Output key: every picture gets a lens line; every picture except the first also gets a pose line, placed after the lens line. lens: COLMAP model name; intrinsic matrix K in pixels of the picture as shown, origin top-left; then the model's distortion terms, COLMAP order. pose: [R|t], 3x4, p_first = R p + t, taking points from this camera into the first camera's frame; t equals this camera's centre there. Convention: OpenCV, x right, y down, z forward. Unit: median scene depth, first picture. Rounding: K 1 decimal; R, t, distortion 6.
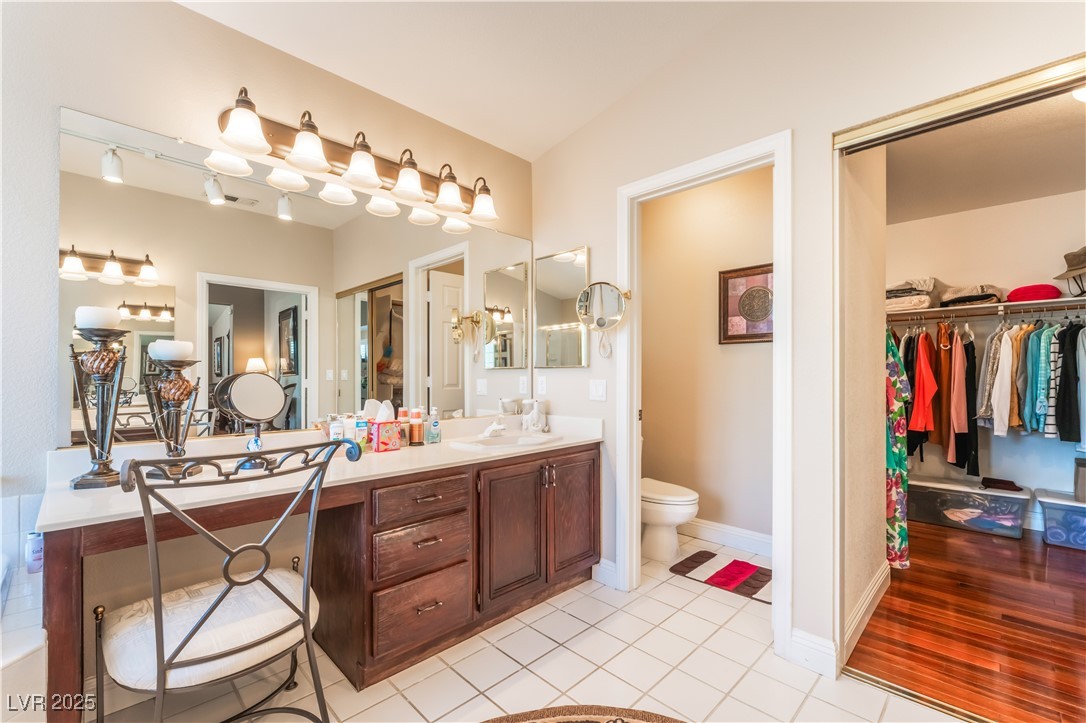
lens RADIAL K [[455.2, 0, 539.9], [0, 455.2, 368.9], [0, 0, 1]] dist [-0.003042, -0.000049]
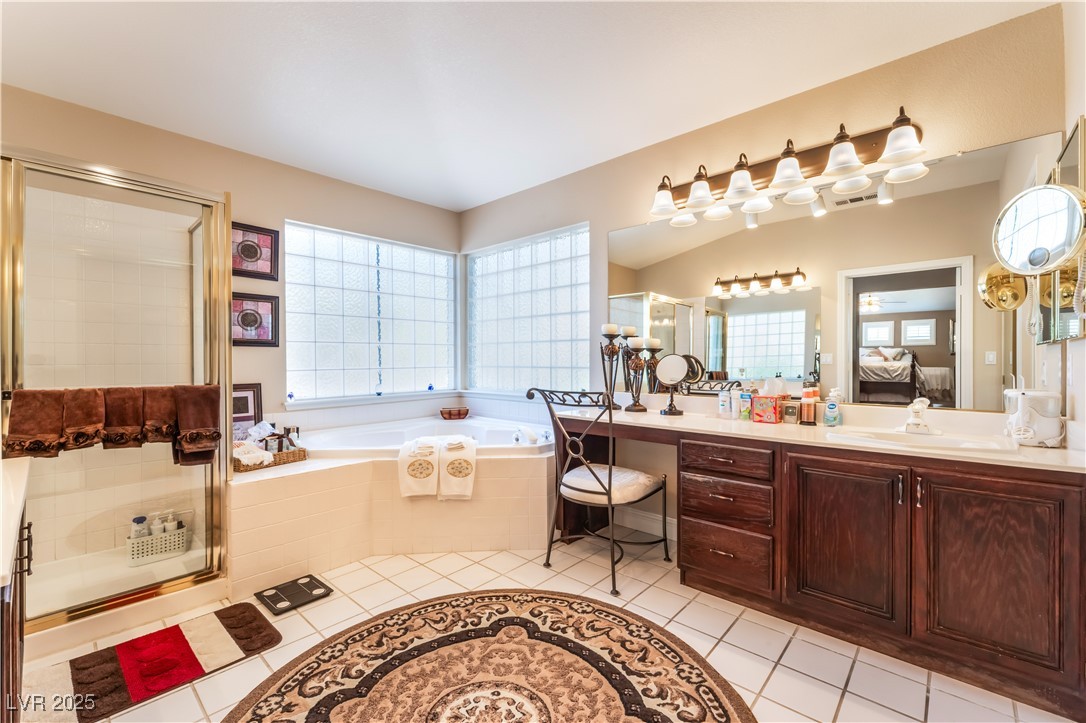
lens RADIAL K [[455.2, 0, 546.3], [0, 455.2, 360.5], [0, 0, 1]] dist [-0.003042, -0.000049]
pose [[0.055693, -0.004264, -0.998439, 0.794465], [0.008109, 0.999960, -0.003818, 0.028853], [0.998415, -0.007883, 0.055725, 0.427882]]
